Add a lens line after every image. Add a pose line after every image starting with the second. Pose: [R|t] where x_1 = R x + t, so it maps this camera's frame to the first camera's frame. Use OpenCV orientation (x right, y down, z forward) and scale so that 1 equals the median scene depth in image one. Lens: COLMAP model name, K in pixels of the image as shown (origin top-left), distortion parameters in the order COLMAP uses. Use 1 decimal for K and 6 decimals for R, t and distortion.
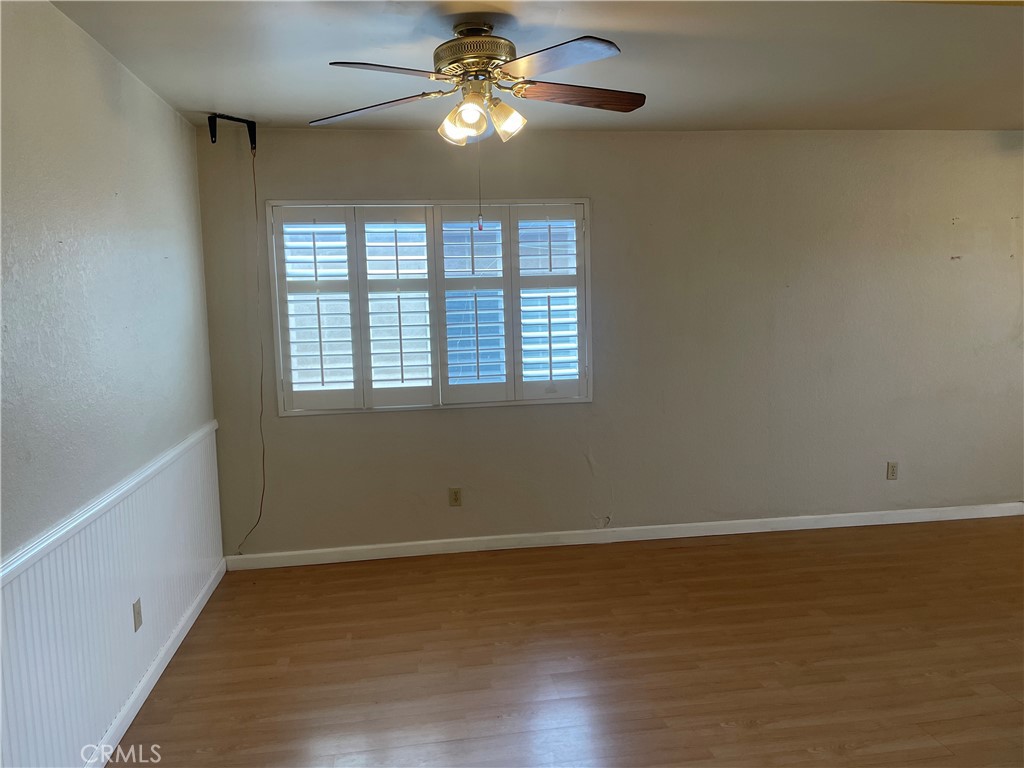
lens RADIAL K [[767.7, 0, 512.0], [0, 767.7, 384.0], [0, 0, 1]] dist [0.021372, -0.001240]
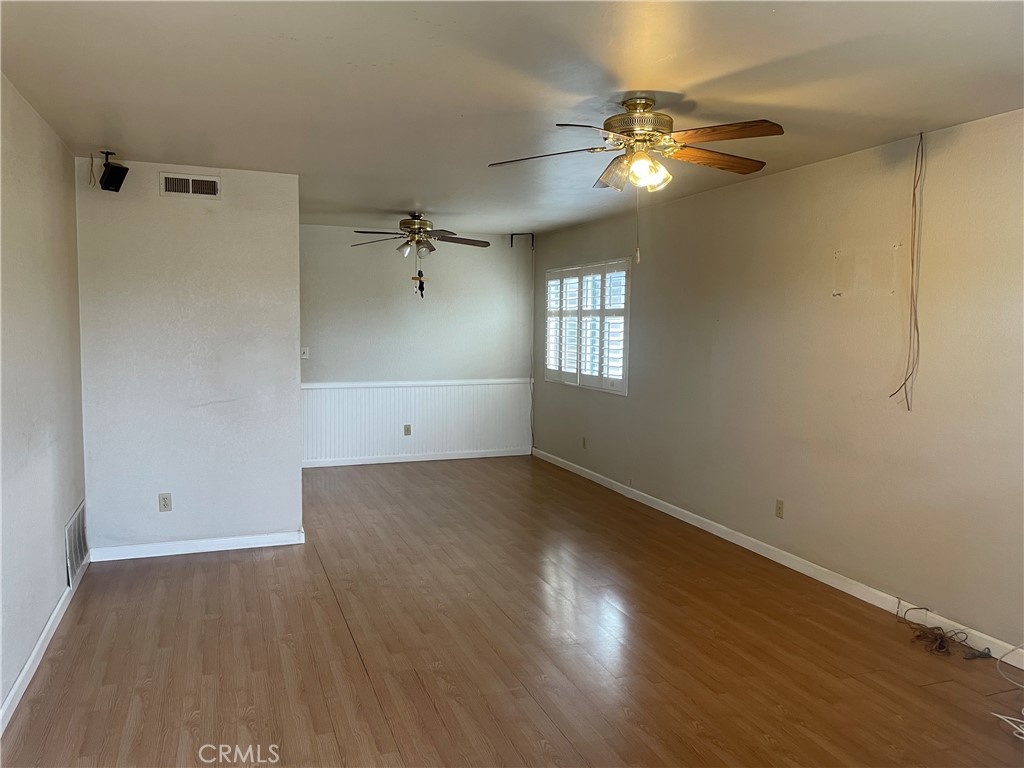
lens RADIAL K [[798.6, 0, 512.0], [0, 798.6, 384.0], [0, 0, 1]] dist [-0.003085, -0.005521]
pose [[0.208608, 0.097610, -0.973116, 1.545905], [-0.129132, 0.989045, 0.071525, -0.079867], [0.969437, 0.110739, 0.218927, 0.474549]]
